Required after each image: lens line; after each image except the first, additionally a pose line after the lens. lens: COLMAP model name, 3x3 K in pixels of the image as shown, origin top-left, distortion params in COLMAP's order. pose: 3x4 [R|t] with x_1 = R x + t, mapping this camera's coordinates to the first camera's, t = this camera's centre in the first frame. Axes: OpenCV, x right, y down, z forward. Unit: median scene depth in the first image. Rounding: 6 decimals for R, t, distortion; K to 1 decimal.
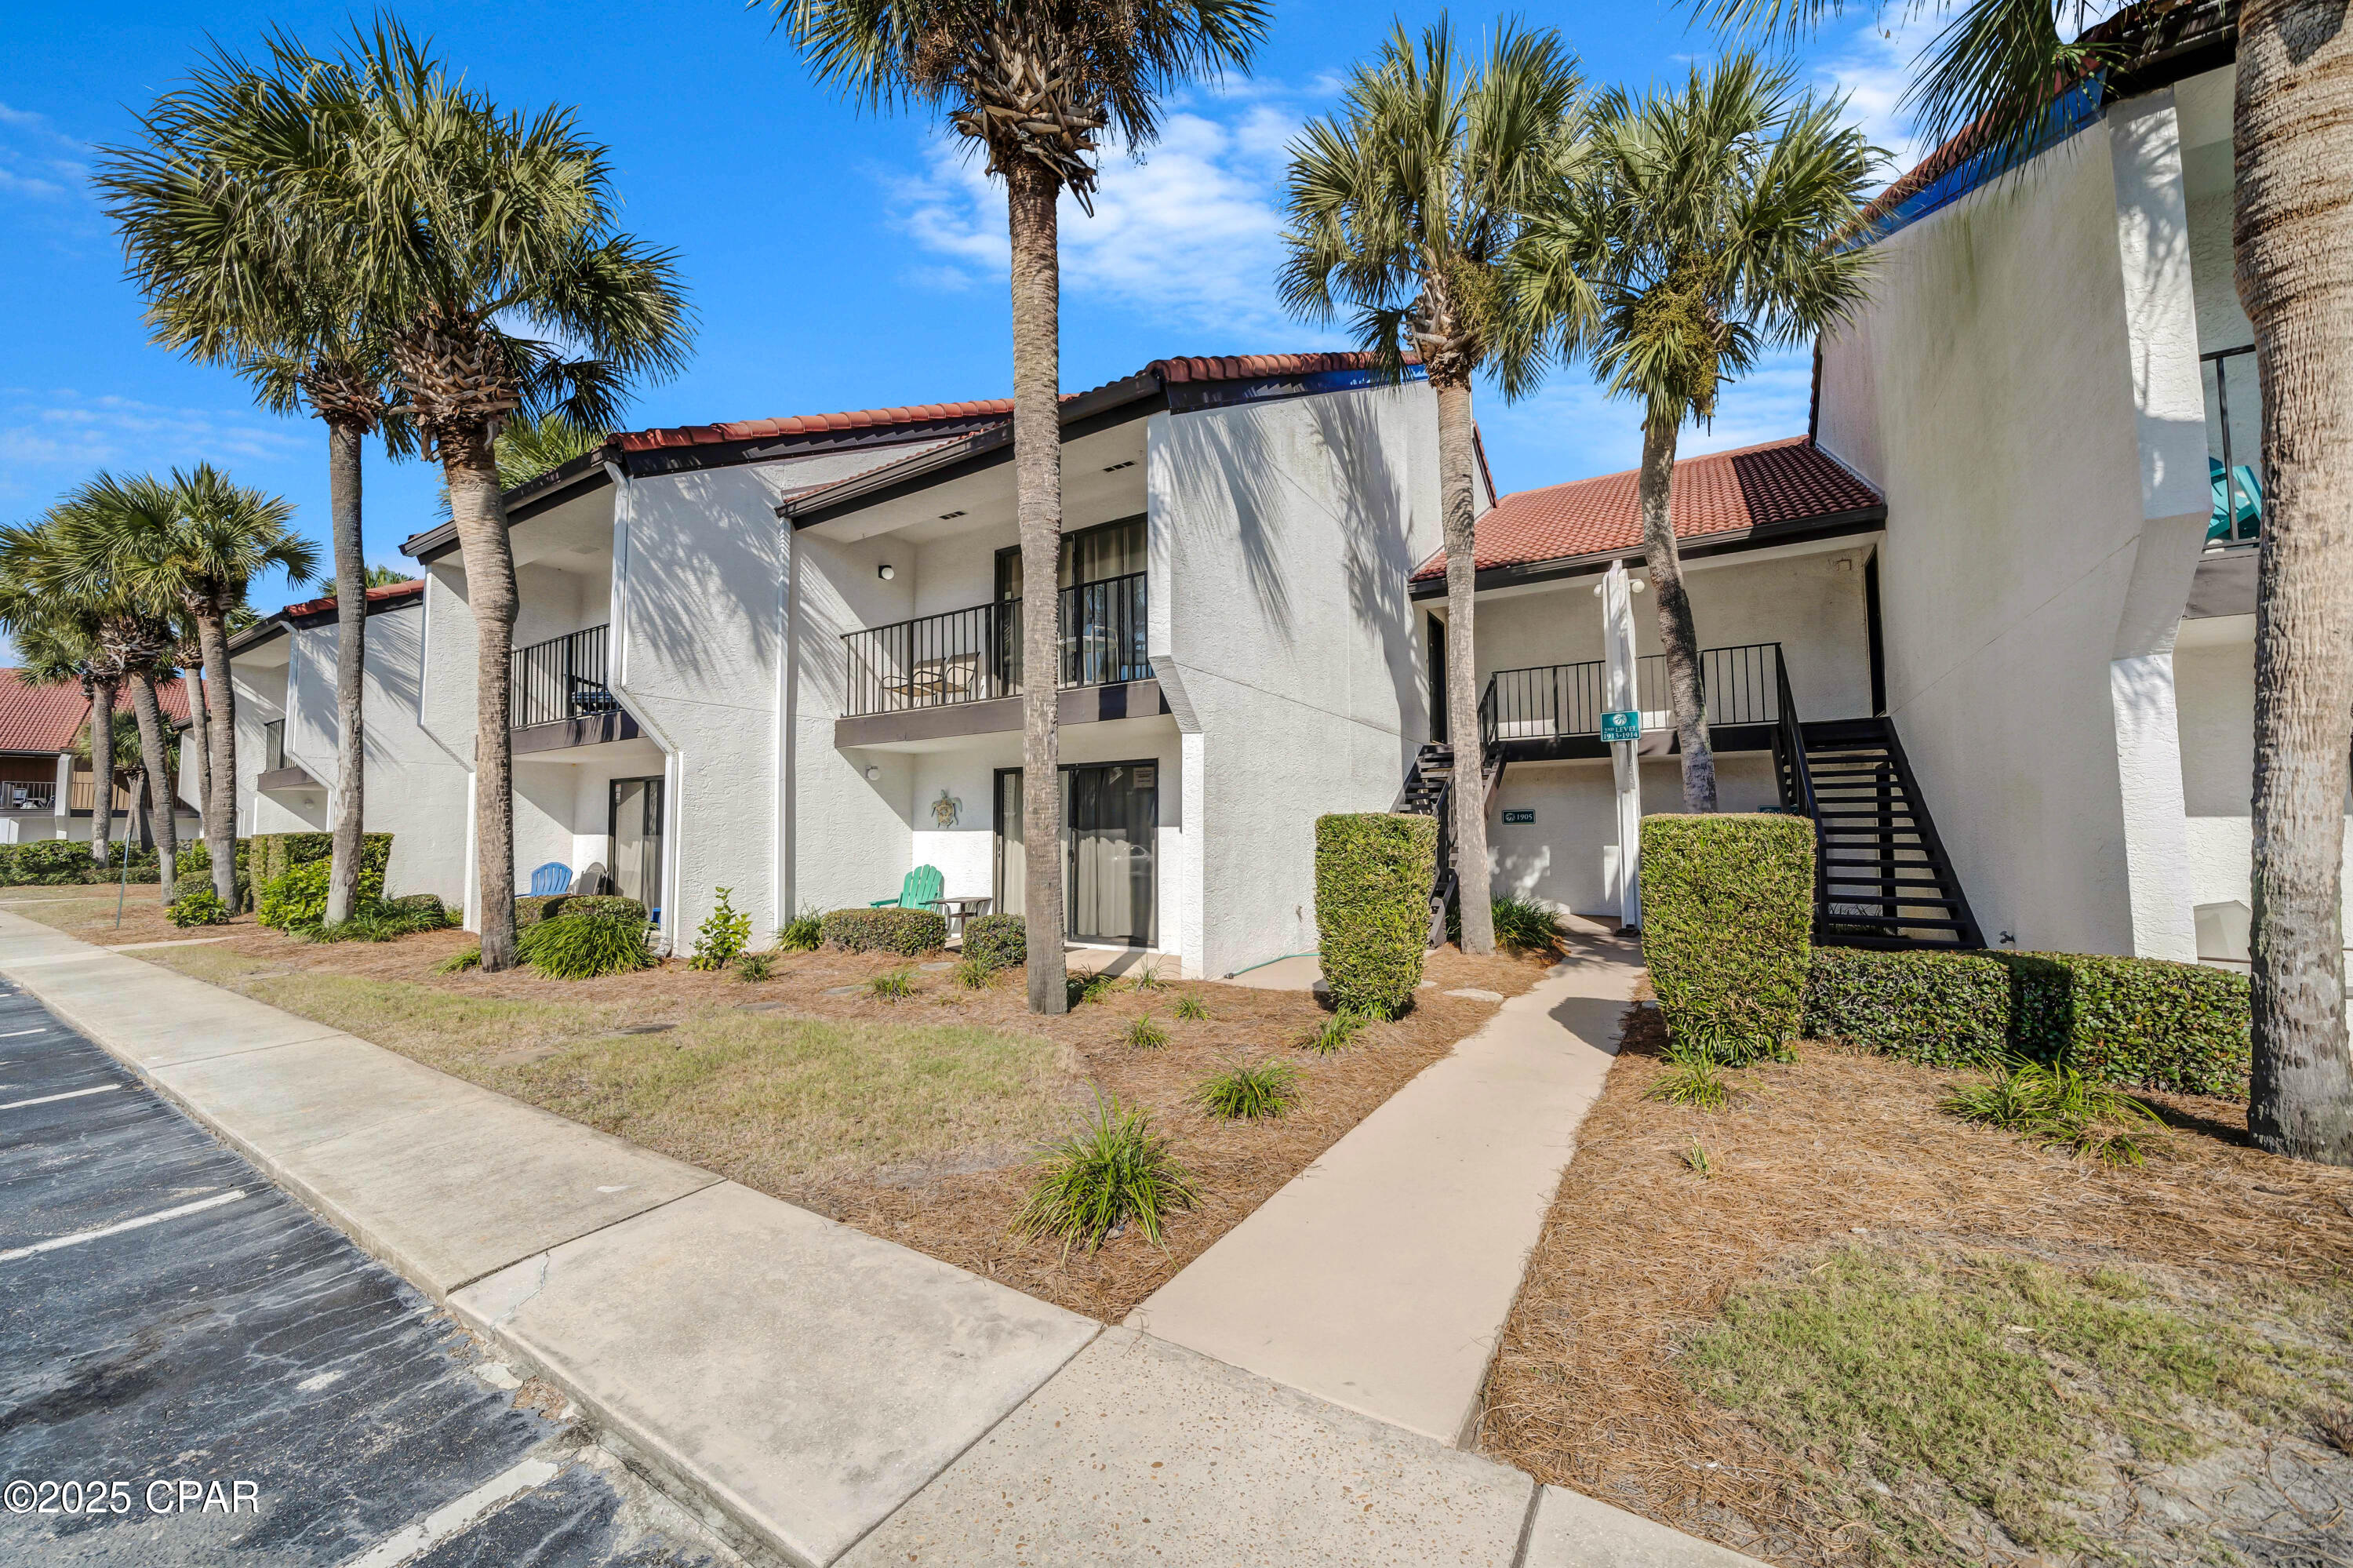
lens RADIAL K [[851.1, 0, 1176.5], [0, 851.1, 784.0], [0, 0, 1]] dist [-0.000166, 0.000007]
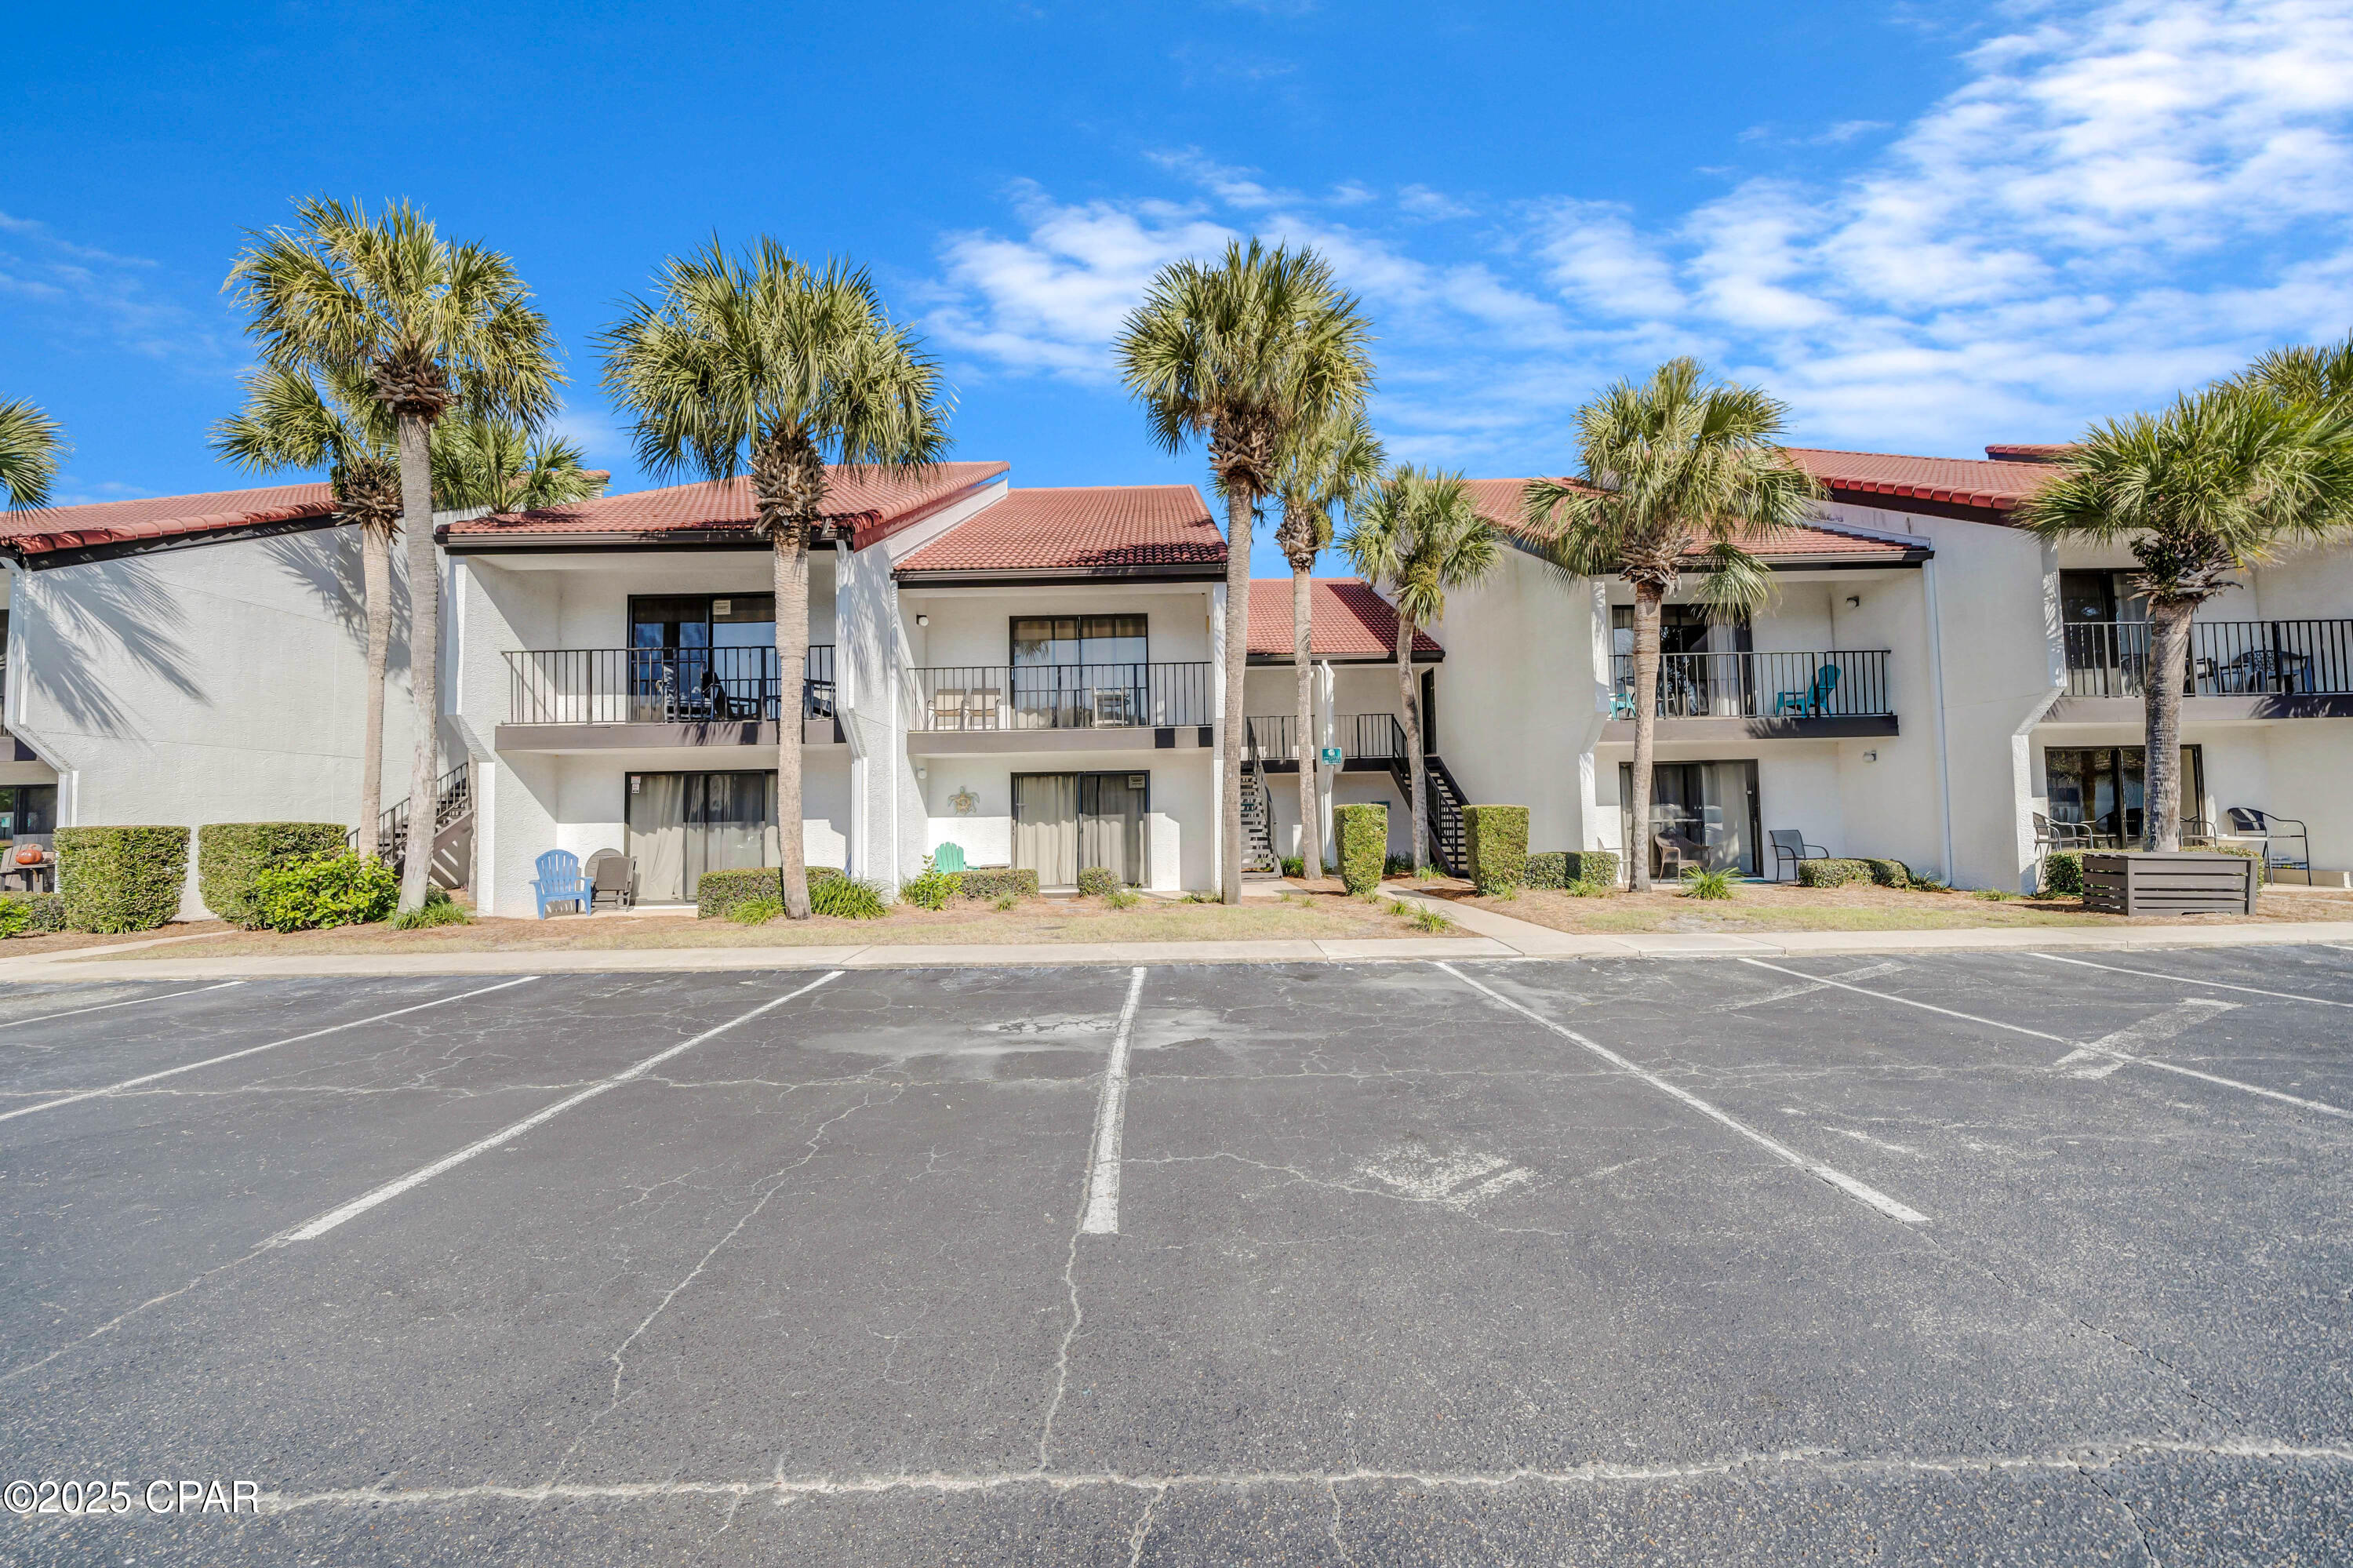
lens RADIAL K [[851.1, 0, 1176.5], [0, 851.1, 784.0], [0, 0, 1]] dist [-0.000166, 0.000007]
pose [[0.836726, 0.013138, 0.547464, -0.750567], [-0.019699, 0.999787, 0.006113, -0.011177], [-0.547267, -0.015899, 0.836807, -0.326699]]
